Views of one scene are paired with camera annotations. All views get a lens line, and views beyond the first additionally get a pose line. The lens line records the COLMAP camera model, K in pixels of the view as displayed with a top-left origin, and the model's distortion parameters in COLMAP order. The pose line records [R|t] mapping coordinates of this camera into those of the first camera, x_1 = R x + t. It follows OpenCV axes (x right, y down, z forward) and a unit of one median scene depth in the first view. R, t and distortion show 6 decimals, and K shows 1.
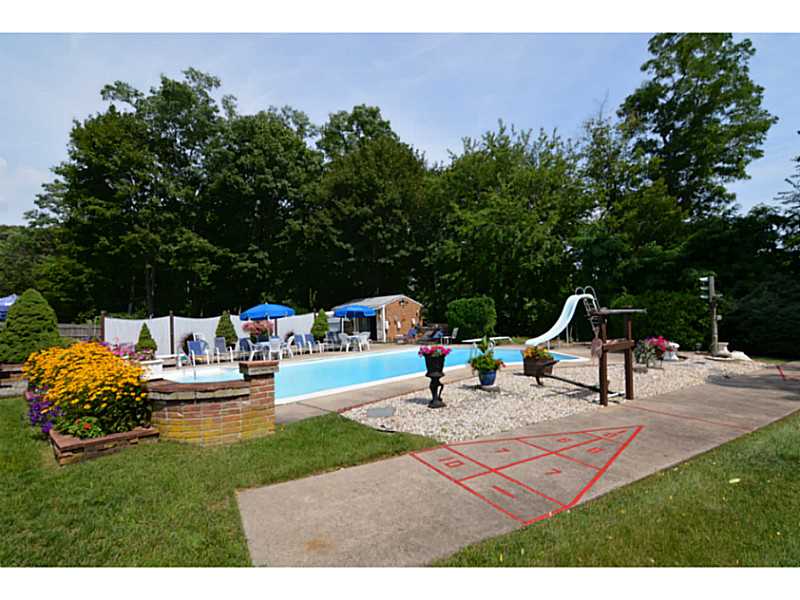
lens RADIAL K [[390.6, 0, 396.9], [0, 390.6, 310.6], [0, 0, 1]] dist [0.001360, 0.000023]
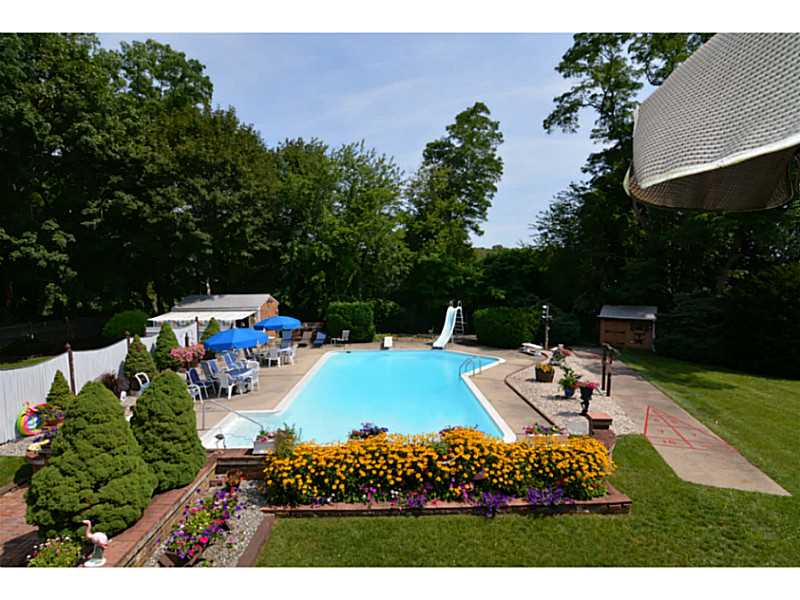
lens RADIAL K [[390.6, 0, 396.9], [0, 390.6, 310.6], [0, 0, 1]] dist [0.001360, 0.000023]
pose [[0.730293, -0.032339, 0.682368, -0.453485], [-0.025115, 0.996933, 0.074126, -0.089293], [-0.682672, -0.071271, 0.727241, 0.084921]]
